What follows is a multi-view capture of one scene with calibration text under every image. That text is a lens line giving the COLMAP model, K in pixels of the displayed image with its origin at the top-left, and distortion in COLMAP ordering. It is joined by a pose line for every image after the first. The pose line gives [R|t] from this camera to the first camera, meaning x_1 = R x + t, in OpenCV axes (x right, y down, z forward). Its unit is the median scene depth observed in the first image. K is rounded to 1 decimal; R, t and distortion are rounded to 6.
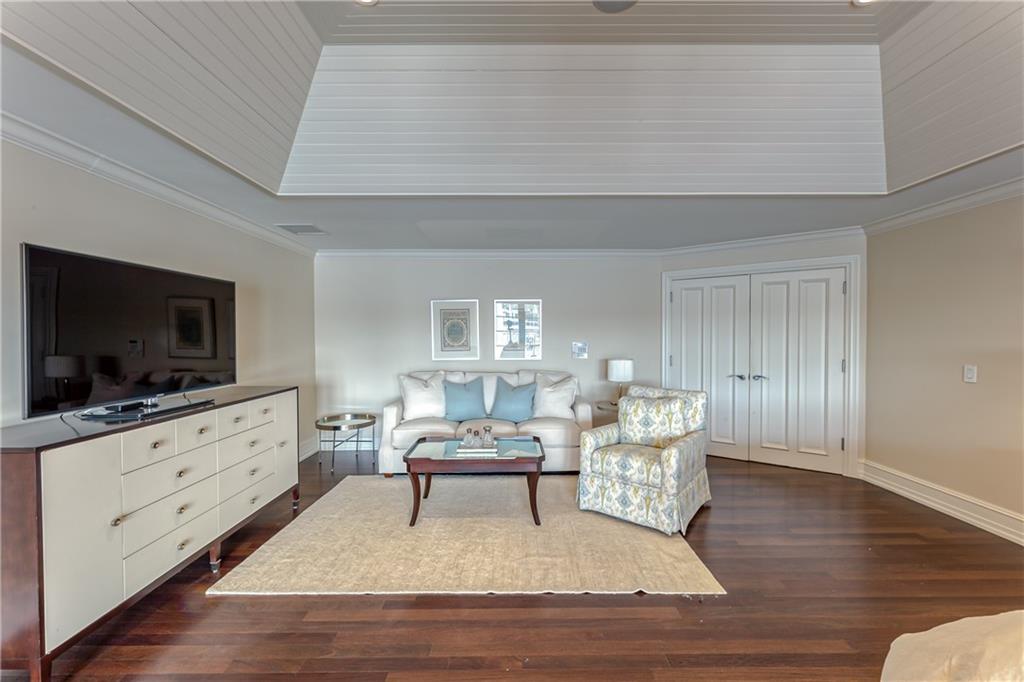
lens RADIAL K [[413.1, 0, 515.6], [0, 413.1, 343.9], [0, 0, 1]] dist [0.002563, -0.000016]
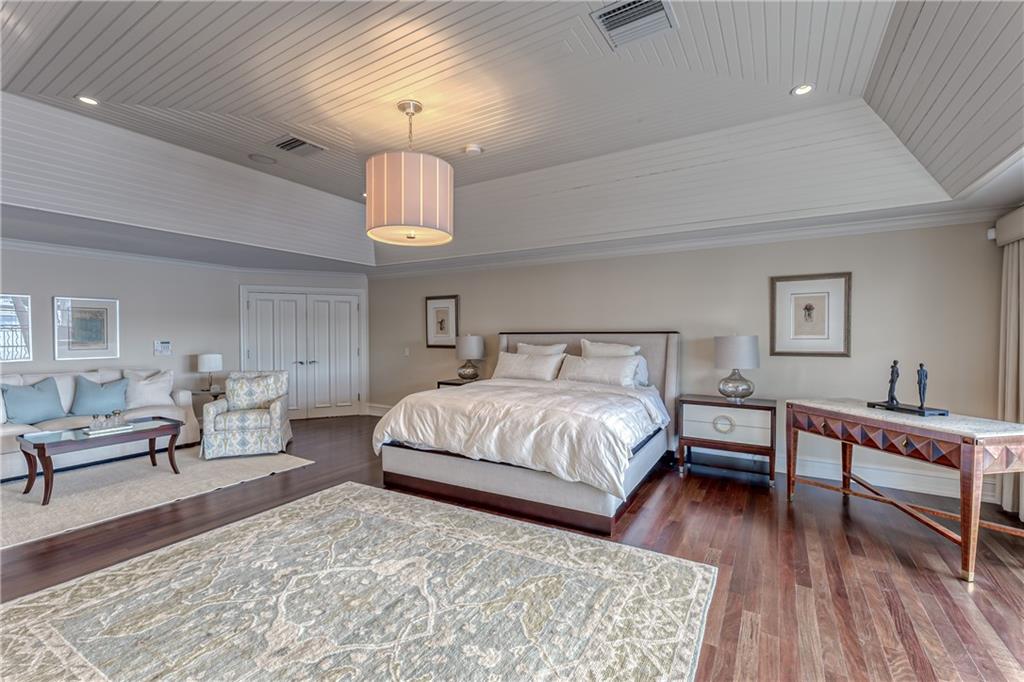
lens RADIAL K [[442.3, 0, 512.2], [0, 442.3, 338.4], [0, 0, 1]] dist [-0.001615, -0.000063]
pose [[0.526075, -0.006780, 0.850411, -0.530203], [0.018320, 0.999827, -0.003362, 0.016057], [-0.850241, 0.017348, 0.526107, -0.625521]]
